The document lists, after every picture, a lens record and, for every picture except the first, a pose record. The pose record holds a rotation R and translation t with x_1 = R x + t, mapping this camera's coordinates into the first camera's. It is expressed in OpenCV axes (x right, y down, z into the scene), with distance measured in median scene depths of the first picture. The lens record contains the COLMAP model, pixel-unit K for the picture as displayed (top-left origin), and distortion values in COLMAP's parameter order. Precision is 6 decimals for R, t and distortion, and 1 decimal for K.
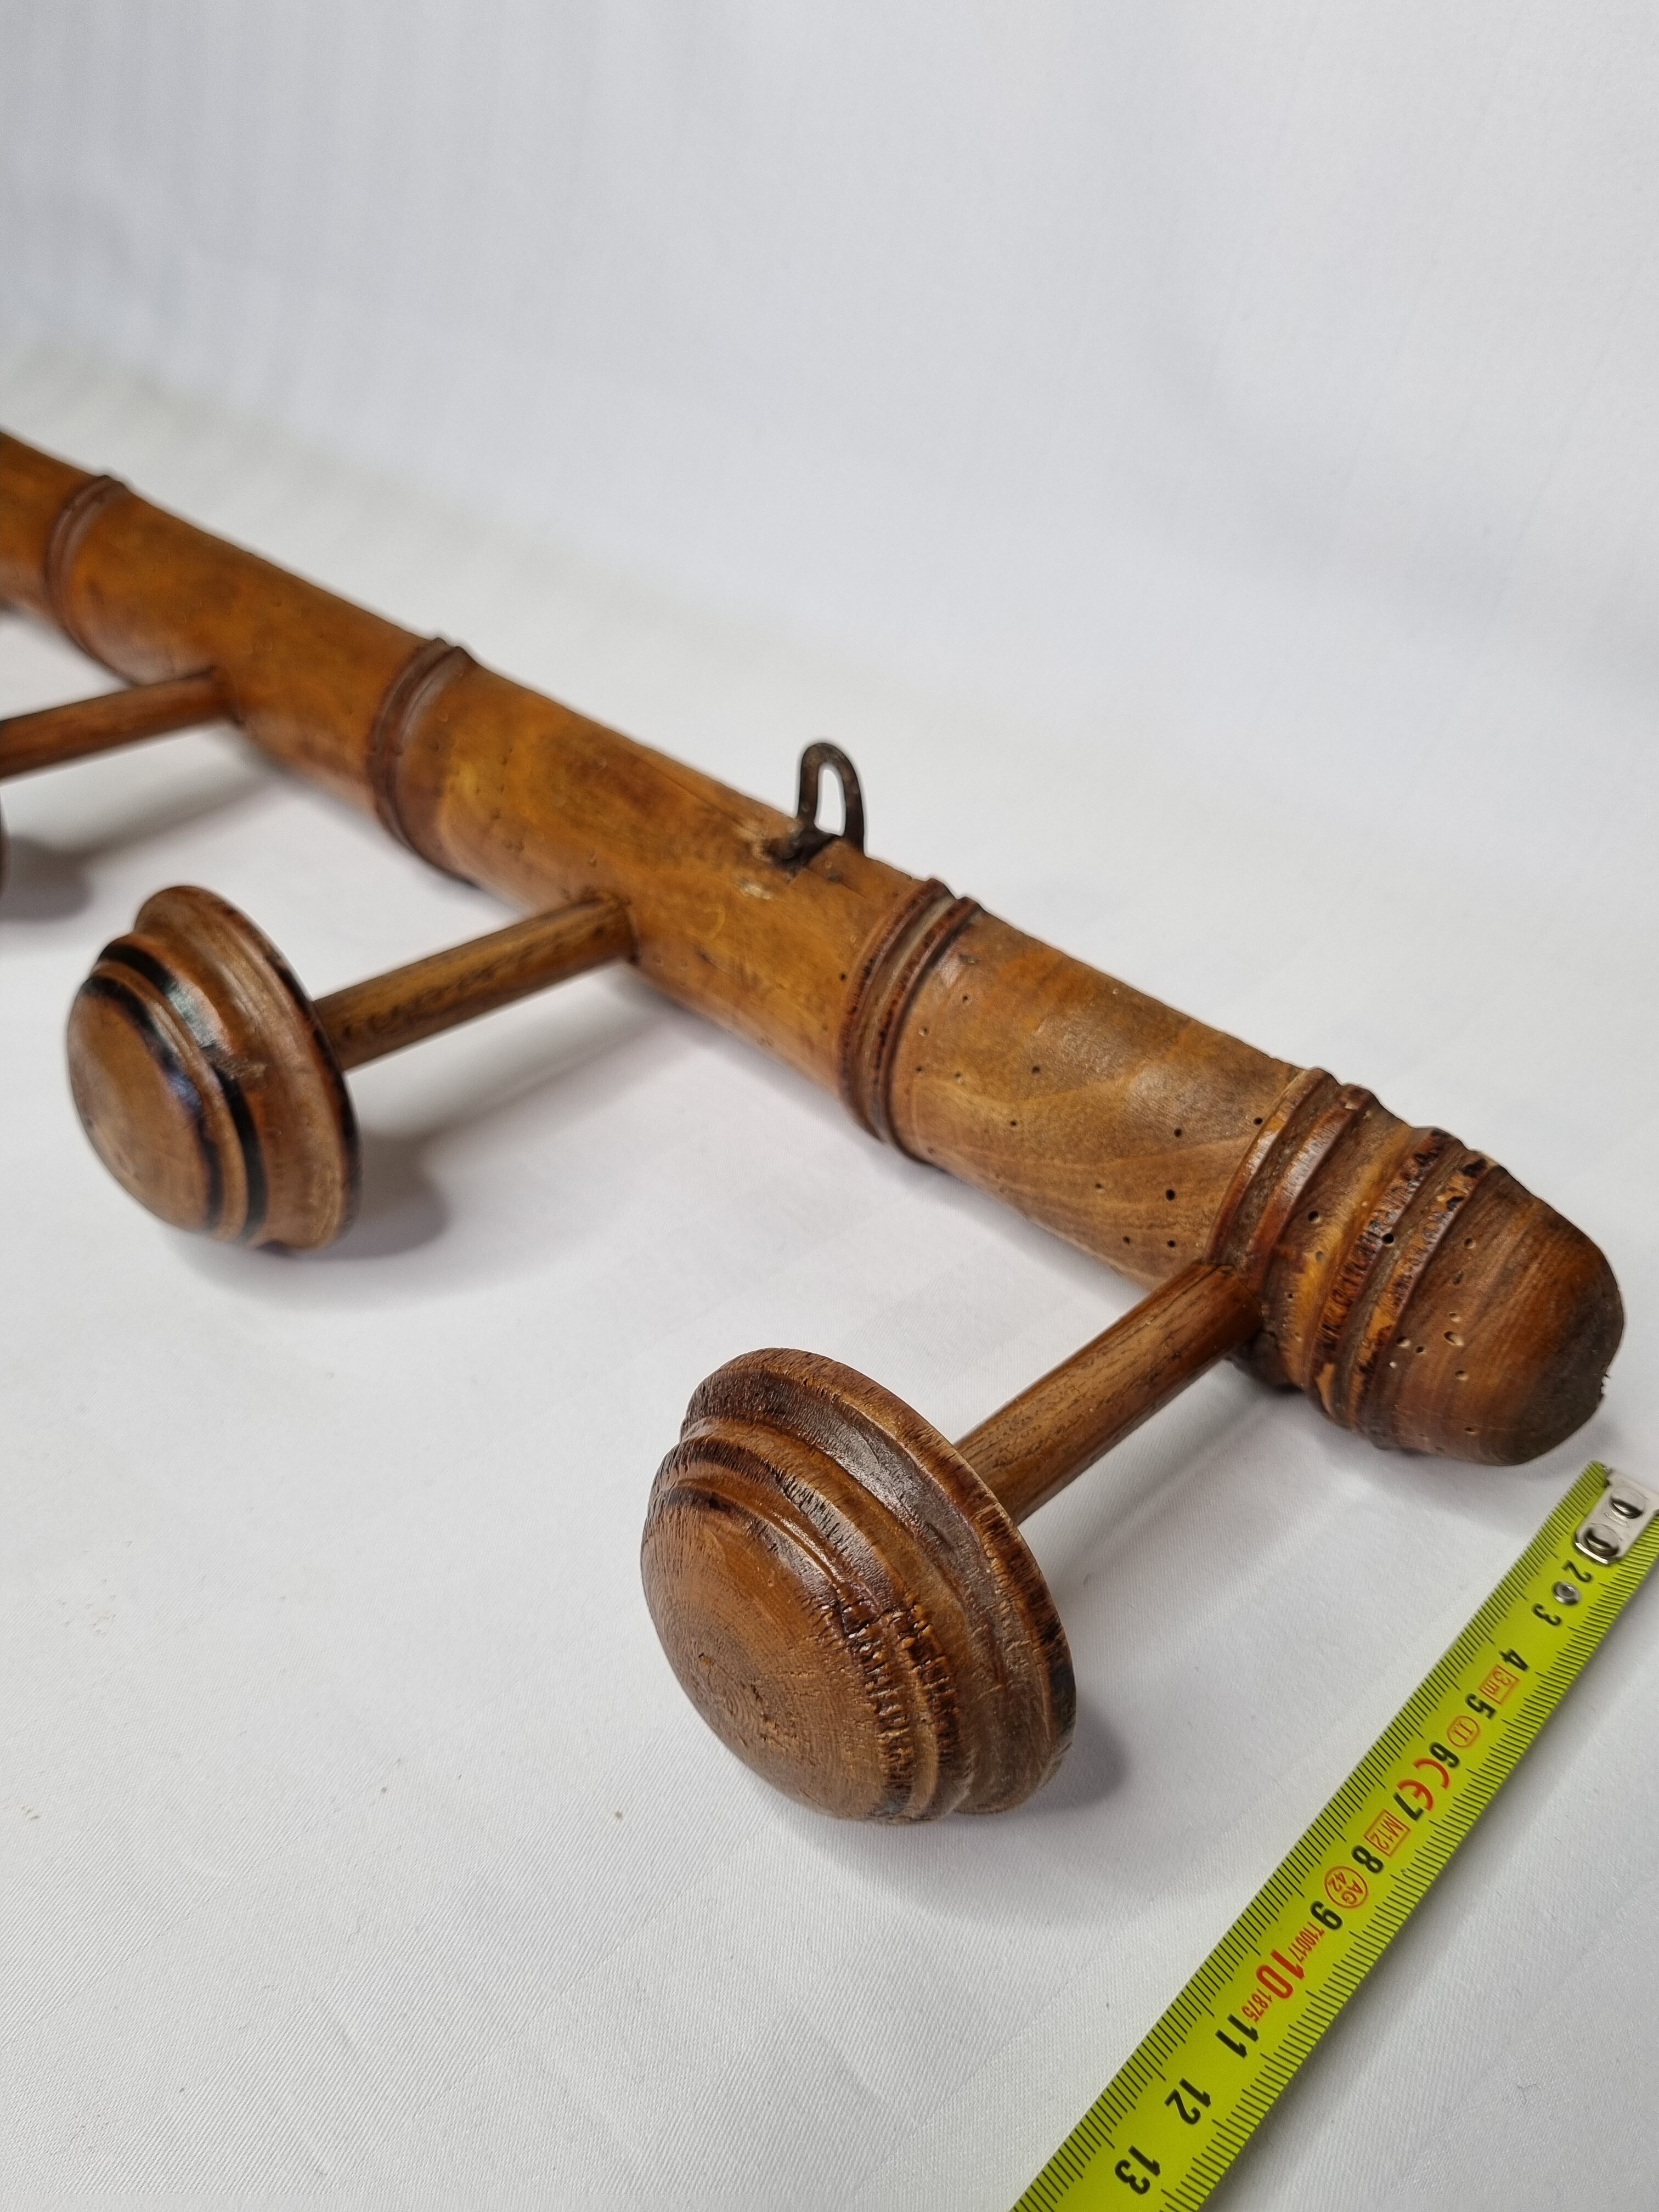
lens RADIAL K [[1675.8, 0, 820.6], [0, 1675.8, 1127.8], [0, 0, 1]] dist [0.024877, -0.007318]
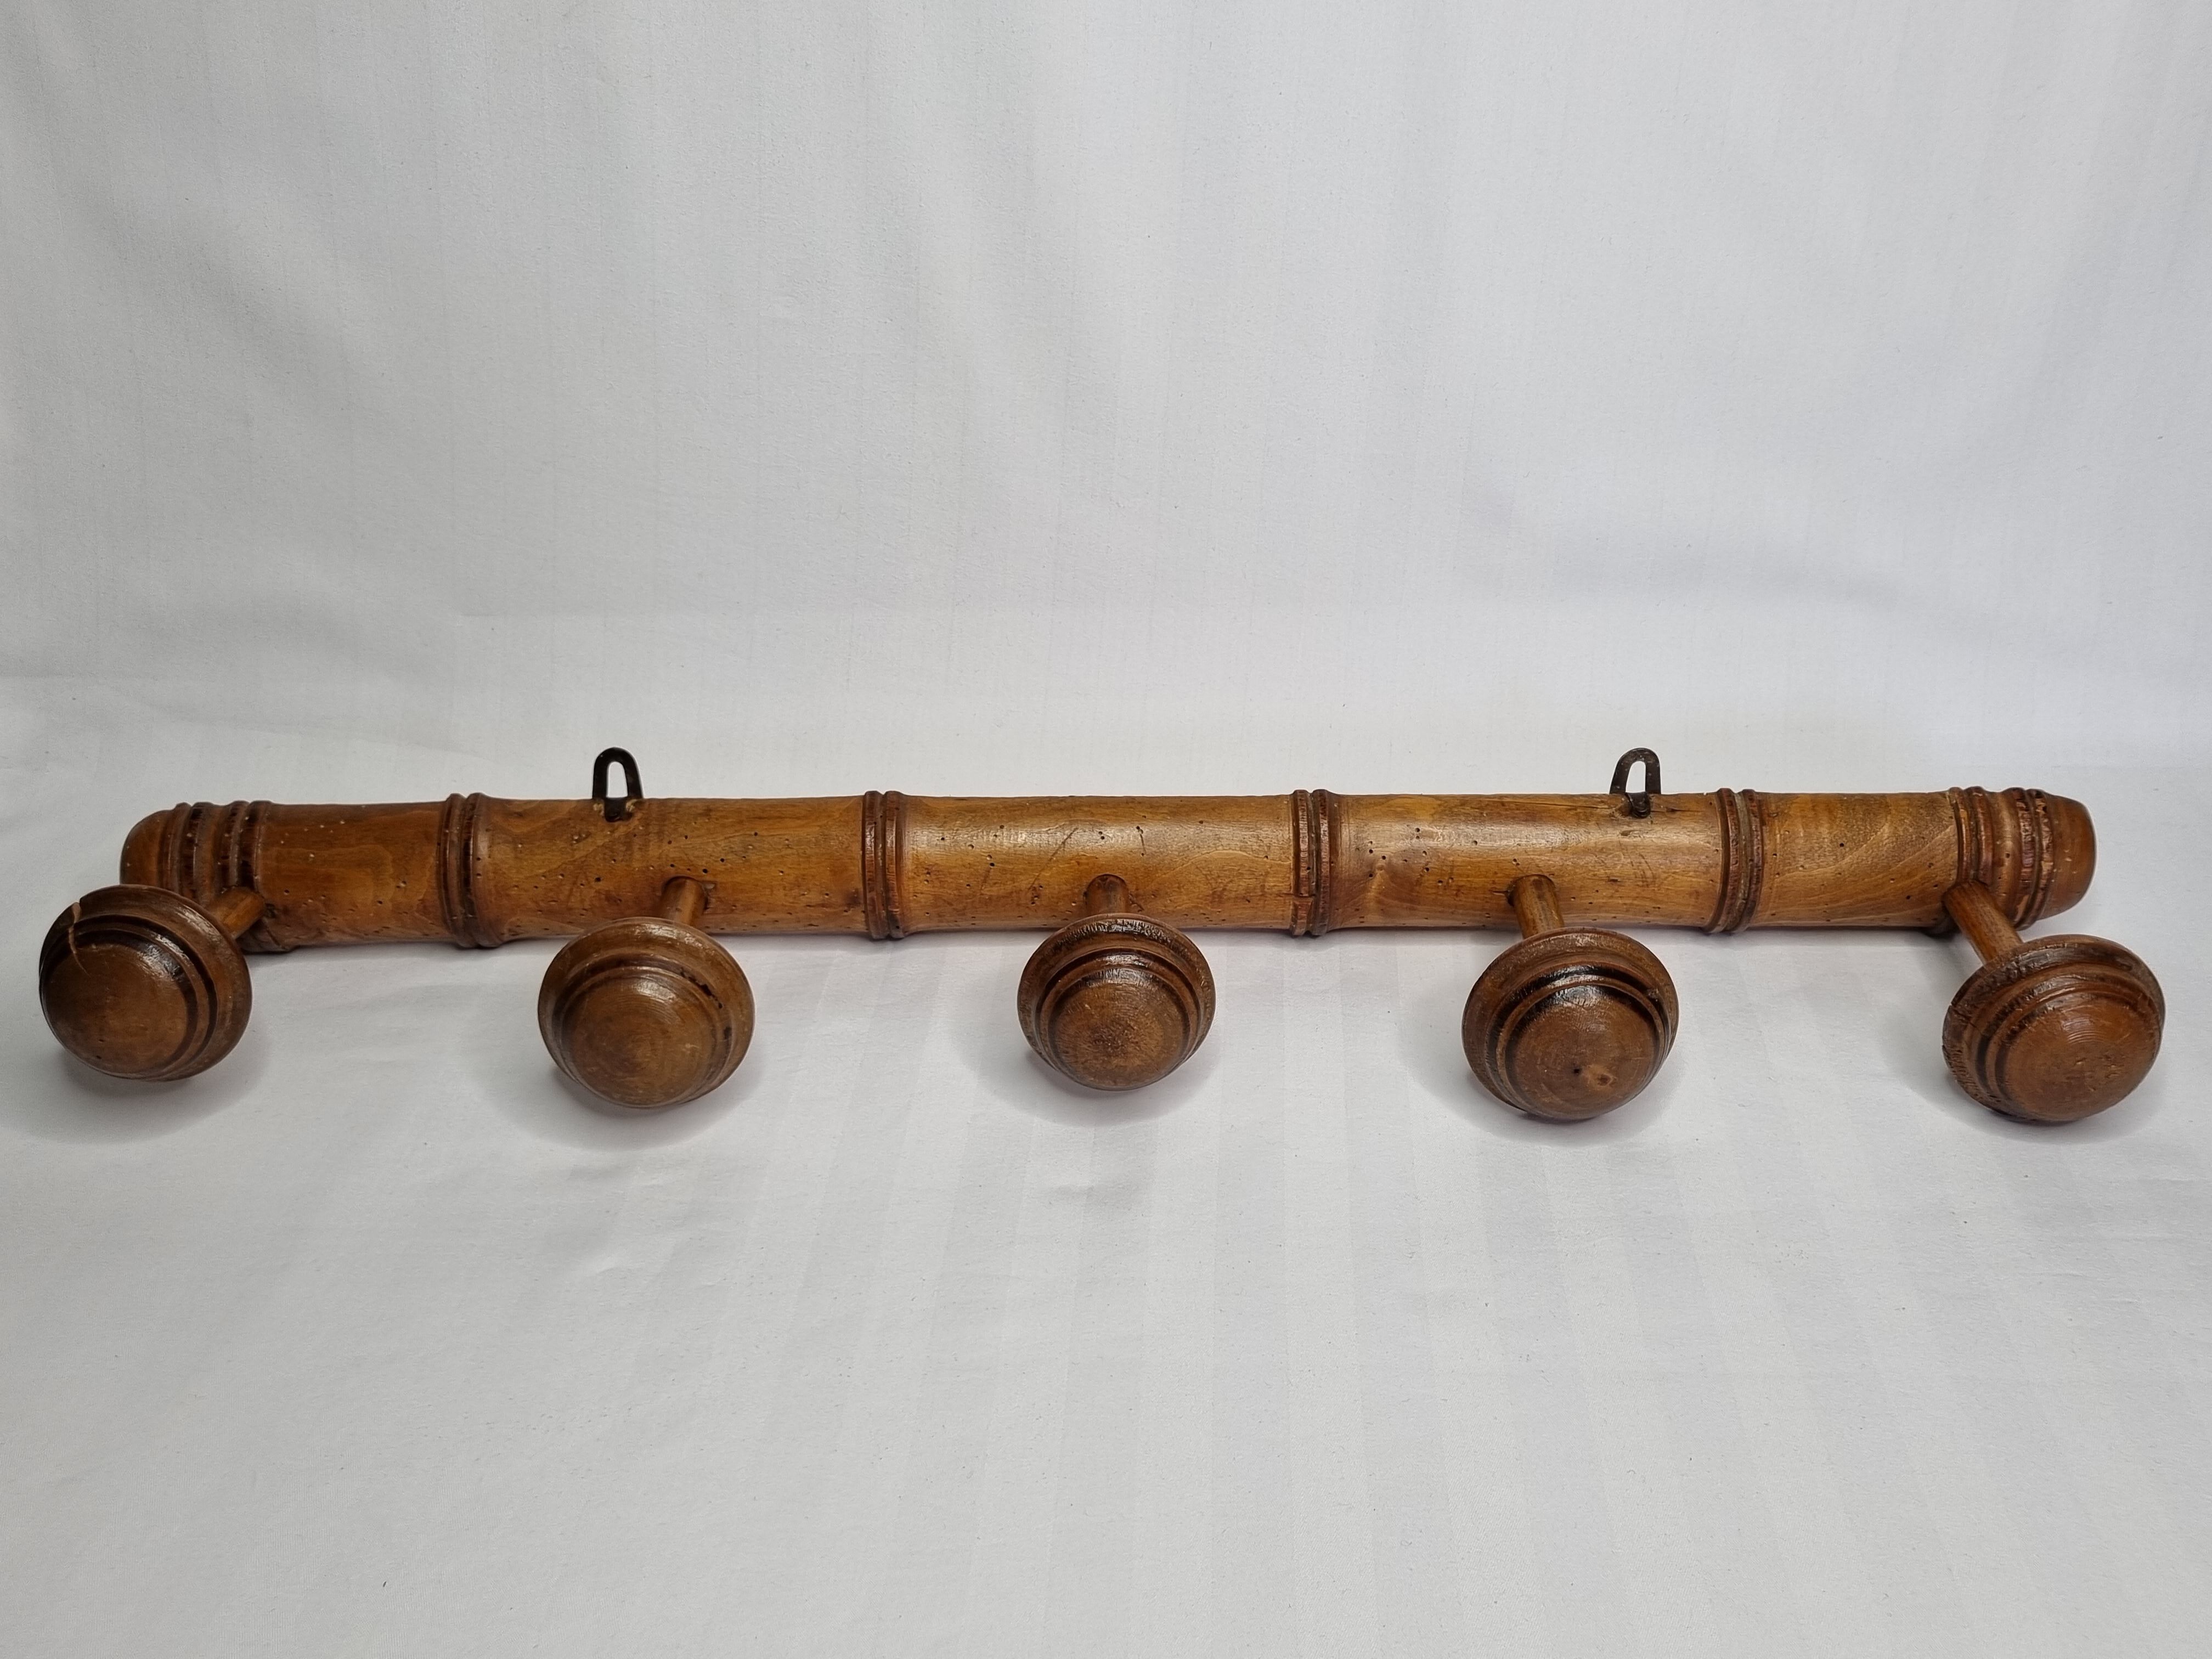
lens RADIAL K [[1933.9, 0, 1108.6], [0, 1933.9, 822.9], [0, 0, 1]] dist [0.043228, -0.011767]
pose [[0.718433, -0.369390, 0.589411, -2.110916], [0.450014, 0.892952, 0.011101, -0.537986], [-0.530416, 0.257268, 0.807757, -0.532938]]
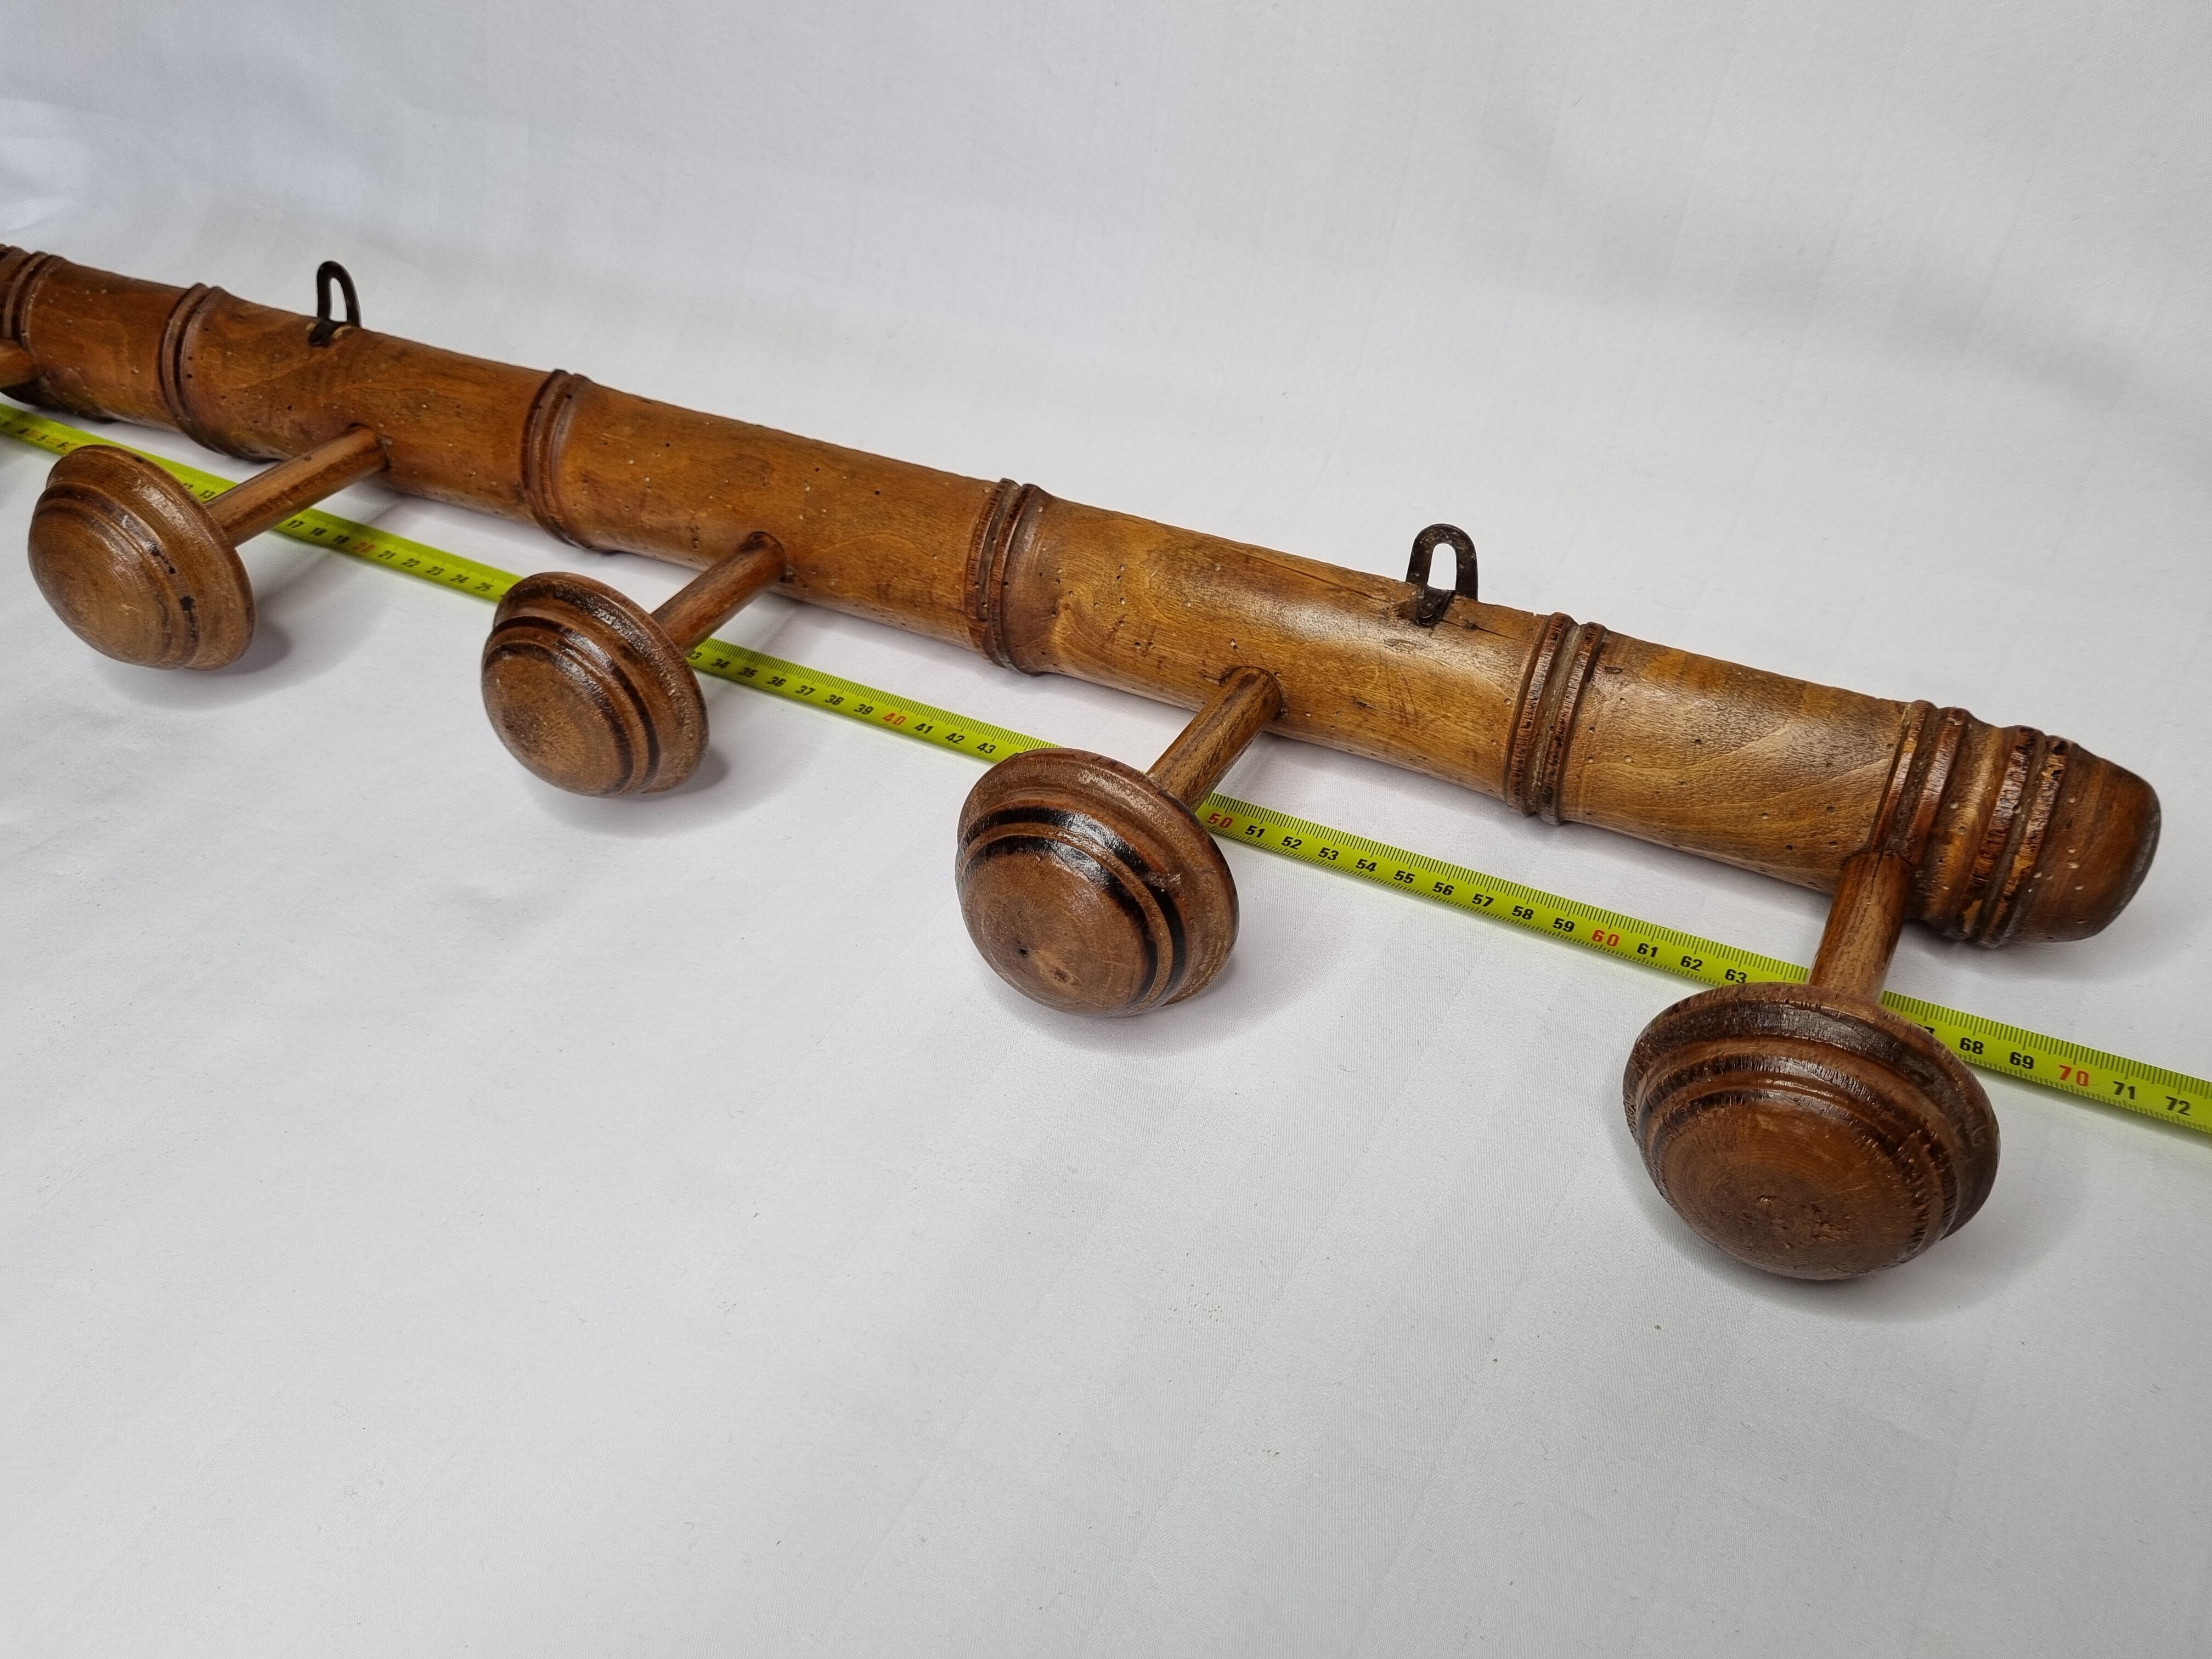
lens RADIAL K [[1675.8, 0, 1100.5], [0, 1675.8, 821.1], [0, 0, 1]] dist [0.024877, -0.007318]
pose [[0.953337, -0.235587, 0.188804, -0.651448], [0.224231, 0.971270, 0.079717, -0.203353], [-0.202160, -0.033661, 0.978774, -0.259075]]
